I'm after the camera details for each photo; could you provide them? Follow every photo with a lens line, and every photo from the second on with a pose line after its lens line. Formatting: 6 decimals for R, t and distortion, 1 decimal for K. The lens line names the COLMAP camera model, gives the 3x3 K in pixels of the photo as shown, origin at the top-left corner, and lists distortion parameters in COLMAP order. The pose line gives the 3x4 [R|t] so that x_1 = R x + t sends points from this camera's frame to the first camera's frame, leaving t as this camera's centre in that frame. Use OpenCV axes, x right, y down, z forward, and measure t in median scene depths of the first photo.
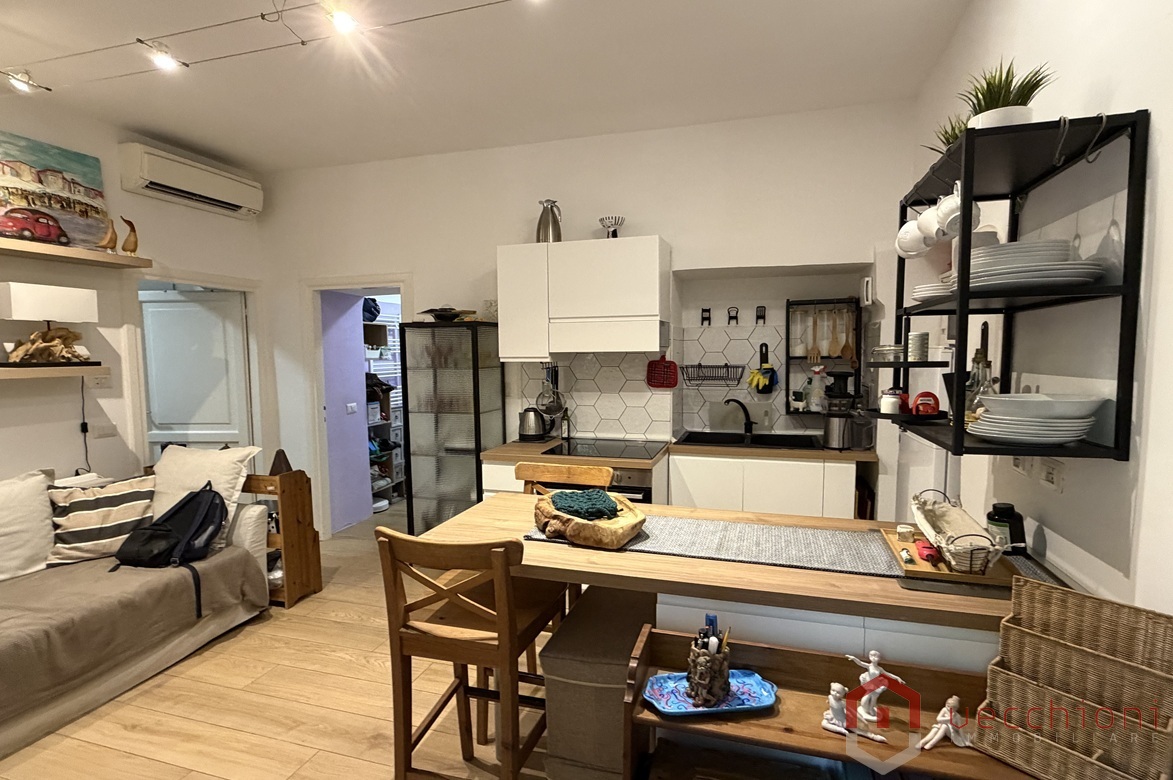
lens RADIAL K [[585.9, 0, 586.5], [0, 585.9, 390.0], [0, 0, 1]] dist [0.000248, -0.000005]
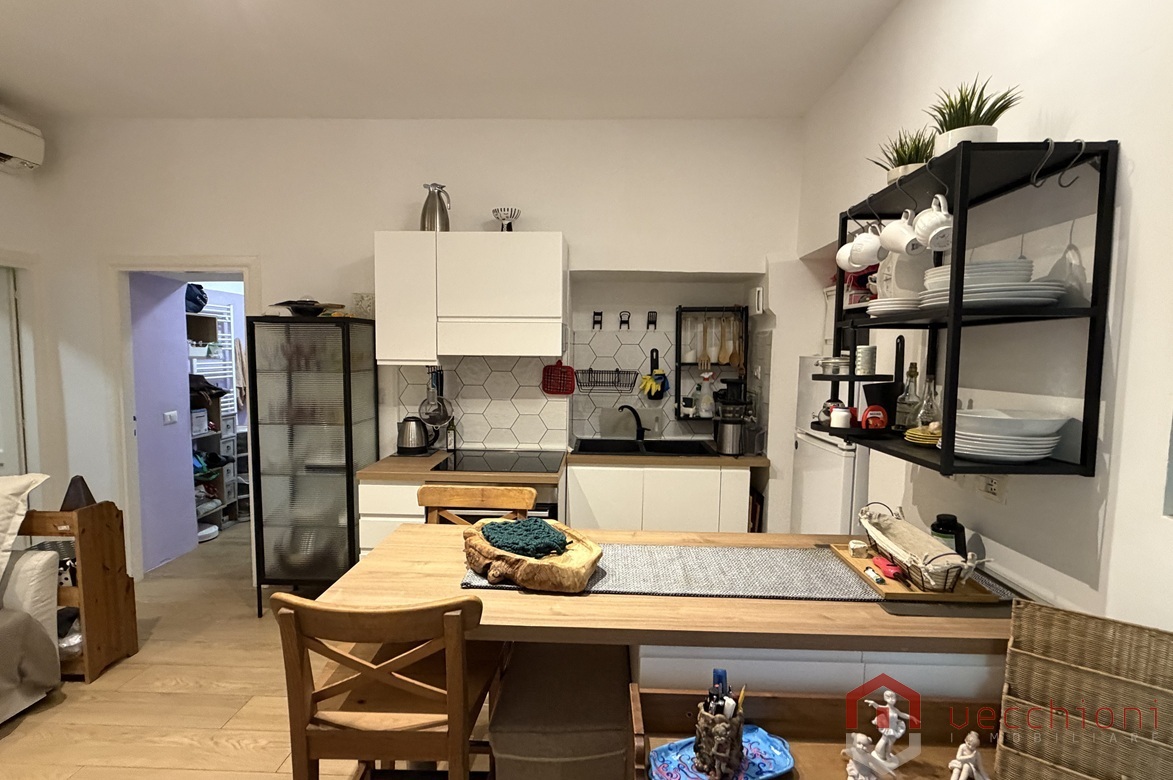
lens RADIAL K [[585.9, 0, 586.5], [0, 585.9, 390.0], [0, 0, 1]] dist [0.000248, -0.000005]
pose [[0.965130, 0.000943, 0.261770, -0.083650], [-0.001000, 0.999999, 0.000084, -0.012374], [-0.261770, -0.000343, 0.965130, 0.088679]]
